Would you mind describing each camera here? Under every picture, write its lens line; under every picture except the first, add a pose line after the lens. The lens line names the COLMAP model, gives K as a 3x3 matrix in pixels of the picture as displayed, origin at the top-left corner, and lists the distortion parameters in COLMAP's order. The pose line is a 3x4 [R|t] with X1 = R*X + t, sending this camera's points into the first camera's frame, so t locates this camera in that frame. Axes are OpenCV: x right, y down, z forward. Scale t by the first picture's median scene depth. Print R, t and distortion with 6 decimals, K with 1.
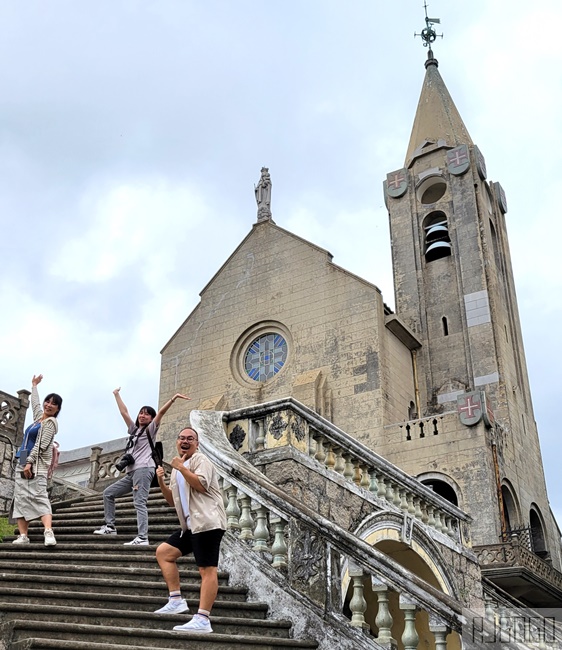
lens RADIAL K [[846.1, 0, 280.7], [0, 846.1, 365.8], [0, 0, 1]] dist [0.026290, 0.043190]
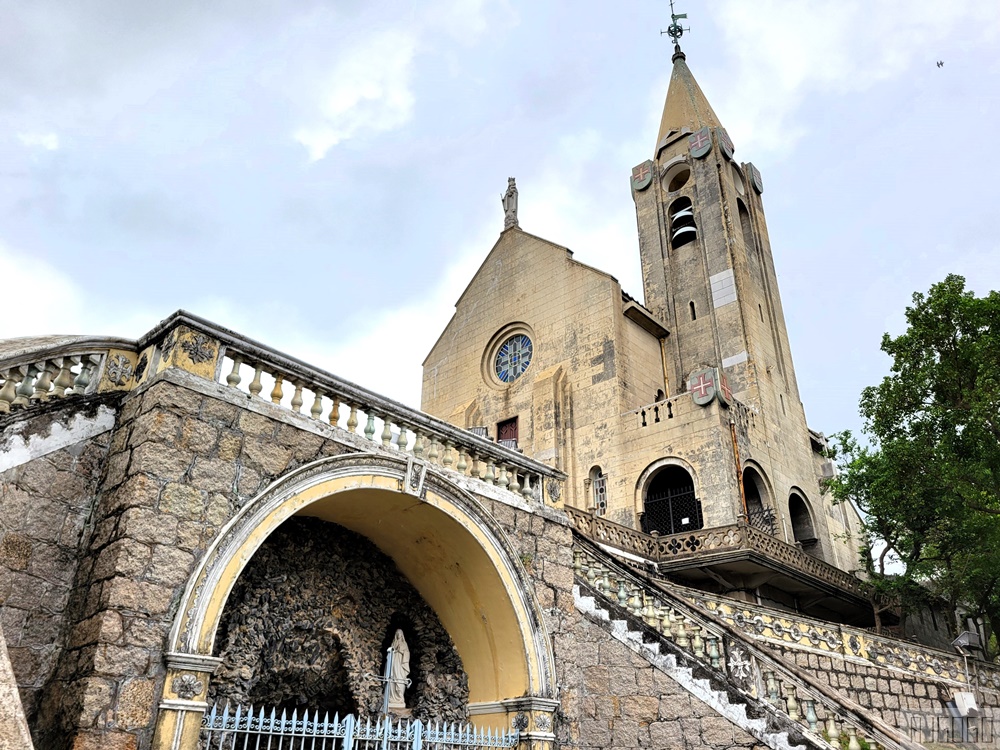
lens RADIAL K [[773.5, 0, 506.0], [0, 773.5, 373.6], [0, 0, 1]] dist [0.052927, -0.039247]
pose [[0.982600, -0.080759, -0.167255, 0.135220], [0.075140, 0.996384, -0.039668, 0.046699], [0.169854, 0.026410, 0.985115, 0.097811]]
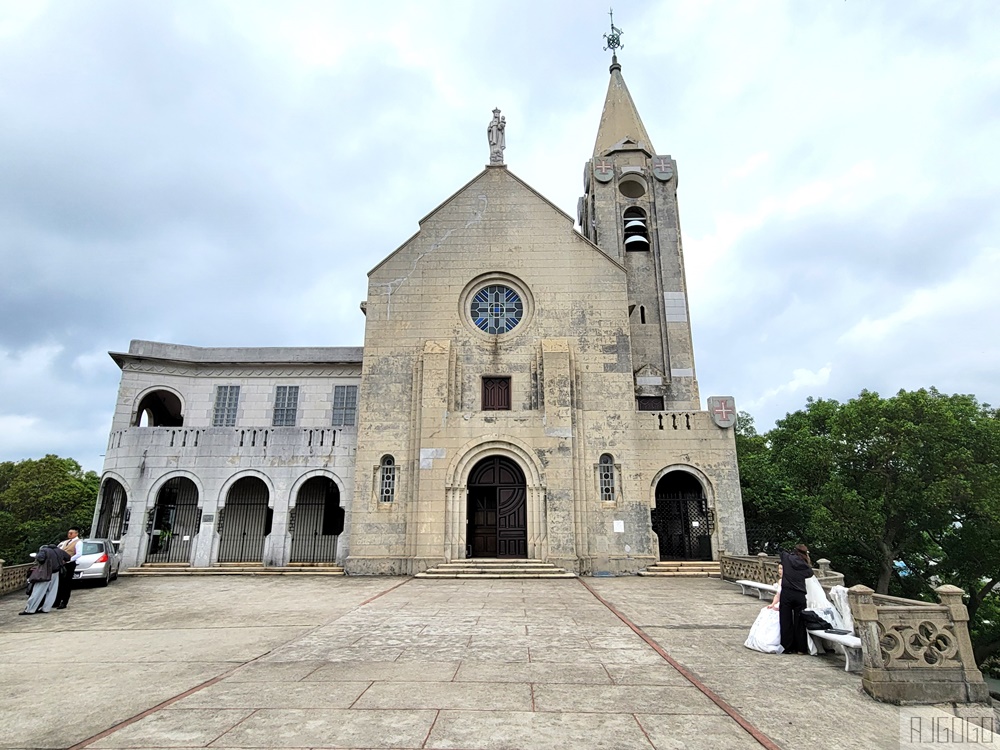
lens RADIAL K [[547.9, 0, 501.1], [0, 547.9, 379.8], [0, 0, 1]] dist [-0.001552, -0.000539]
pose [[0.869133, 0.138016, 0.474931, -0.327620], [-0.221507, 0.967206, 0.124288, -0.012471], [-0.442202, -0.213224, 0.871202, 0.455046]]
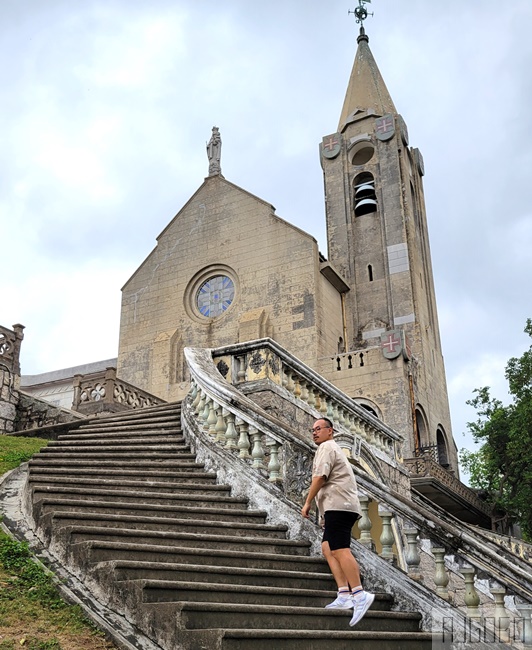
lens RADIAL K [[739.1, 0, 274.2], [0, 739.1, 352.2], [0, 0, 1]] dist [0.032916, 0.011106]
pose [[0.996553, 0.015949, 0.081413, -0.019697], [-0.021437, 0.997523, 0.066991, -0.003728], [-0.080143, -0.068505, 0.994427, -0.008055]]
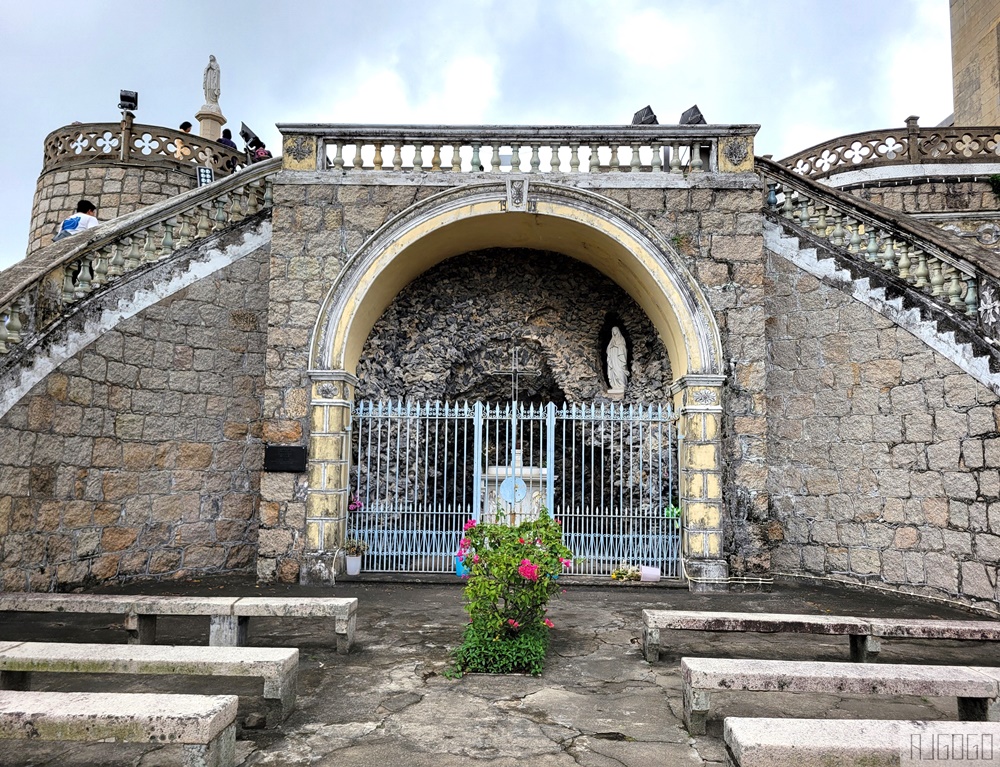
lens RADIAL K [[775.6, 0, 500.0], [0, 775.6, 383.5], [0, 0, 1]] dist [0.038724, 0.000247]
pose [[0.508533, -0.085249, -0.856812, 0.292775], [0.368783, 0.920762, 0.127268, 0.095805], [0.778070, -0.380698, 0.499677, 0.188120]]
